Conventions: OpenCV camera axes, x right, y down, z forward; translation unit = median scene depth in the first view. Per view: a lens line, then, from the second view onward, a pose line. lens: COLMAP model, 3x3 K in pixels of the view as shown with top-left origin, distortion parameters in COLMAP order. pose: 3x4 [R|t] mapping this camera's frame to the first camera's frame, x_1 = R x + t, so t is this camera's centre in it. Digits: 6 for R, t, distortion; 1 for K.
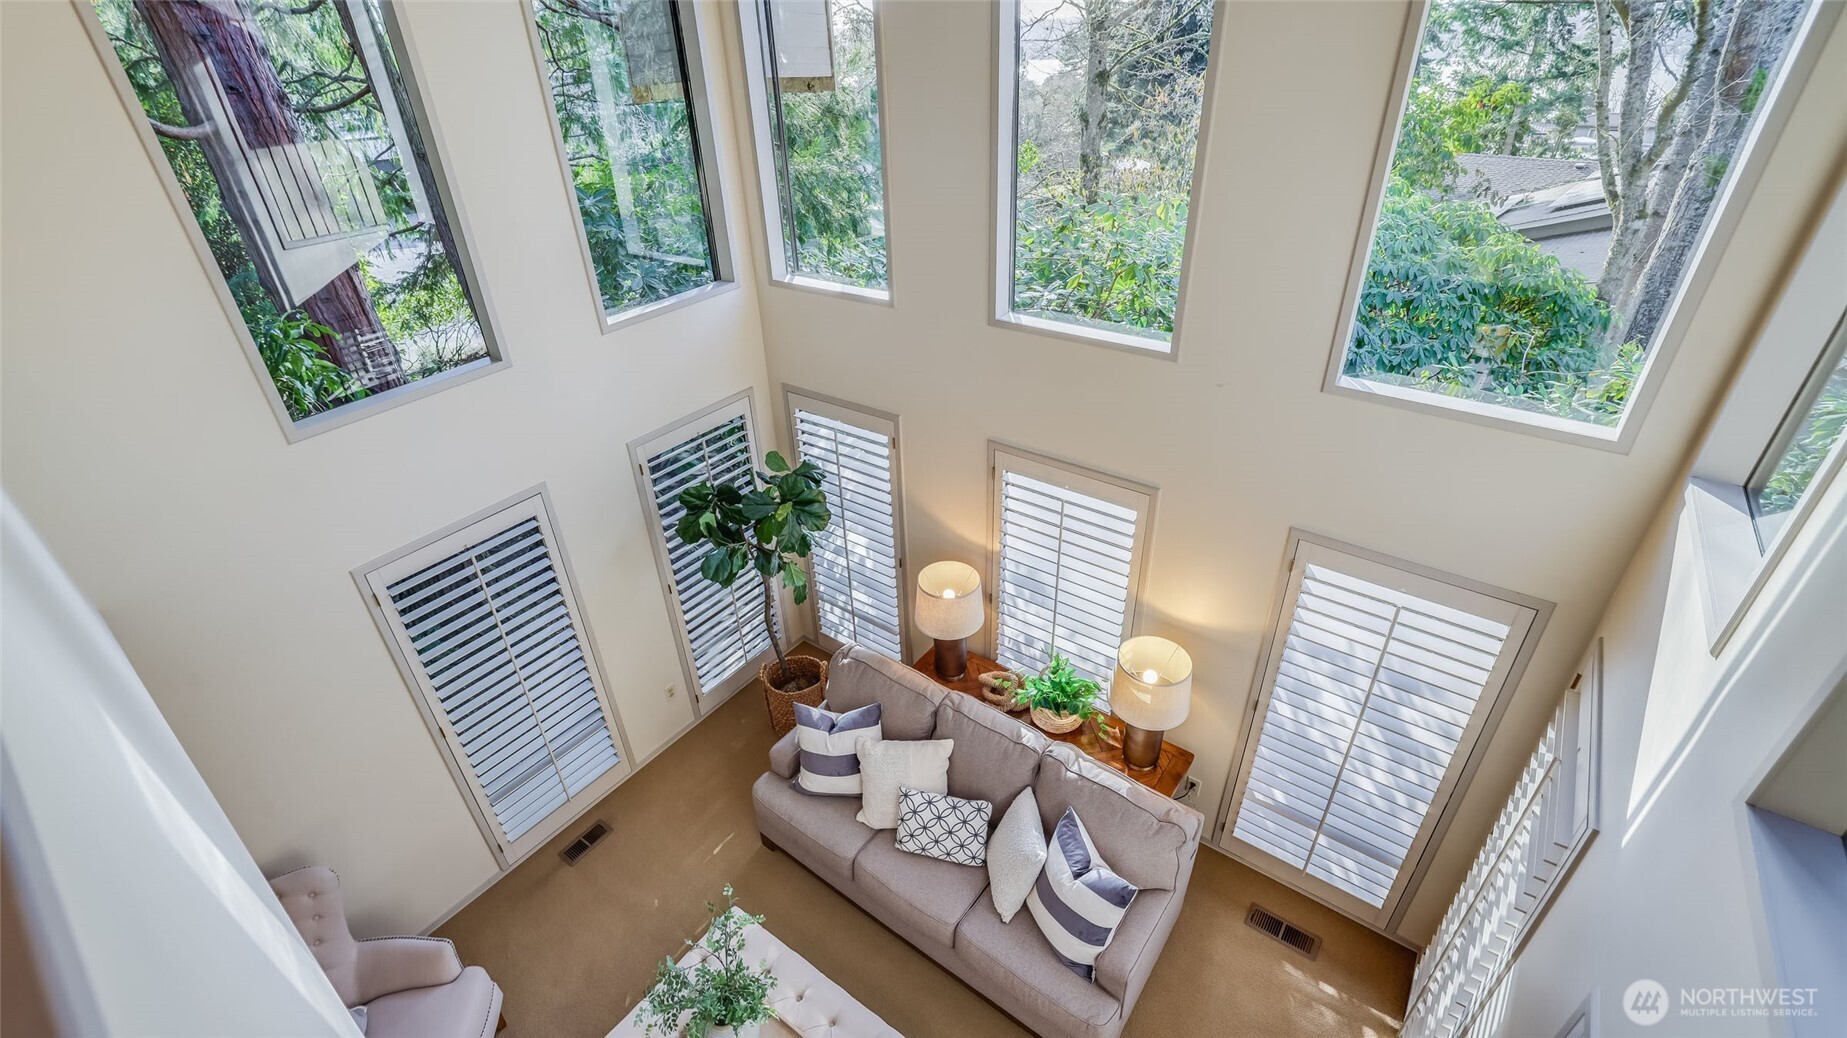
lens RADIAL K [[790.6, 0, 927.1], [0, 790.6, 500.8], [0, 0, 1]] dist [-0.046856, 0.019652]
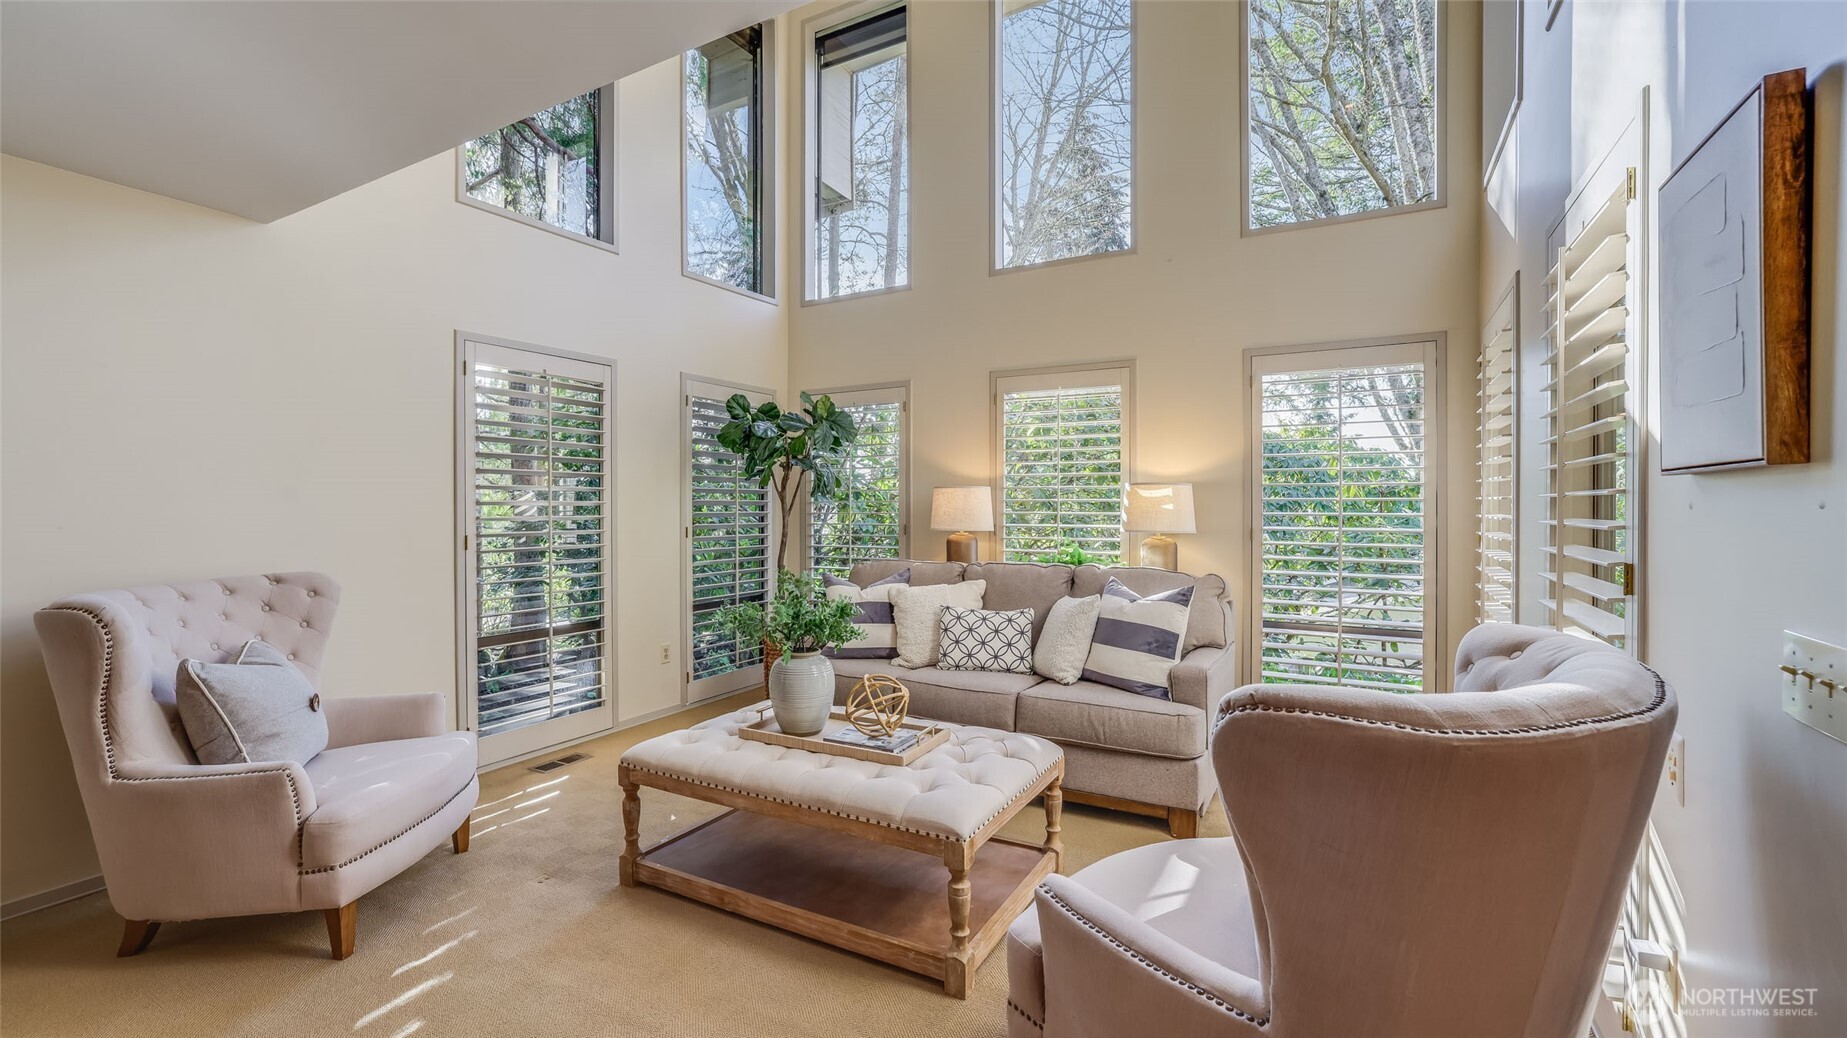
lens RADIAL K [[779.2, 0, 923.5], [0, 779.2, 519.0], [0, 0, 1]] dist [-0.000236, -0.000036]
pose [[0.991276, 0.024039, 0.129589, -0.189723], [0.045487, 0.860417, -0.507557, 0.782387], [-0.123702, 0.509024, 0.851817, 0.097635]]
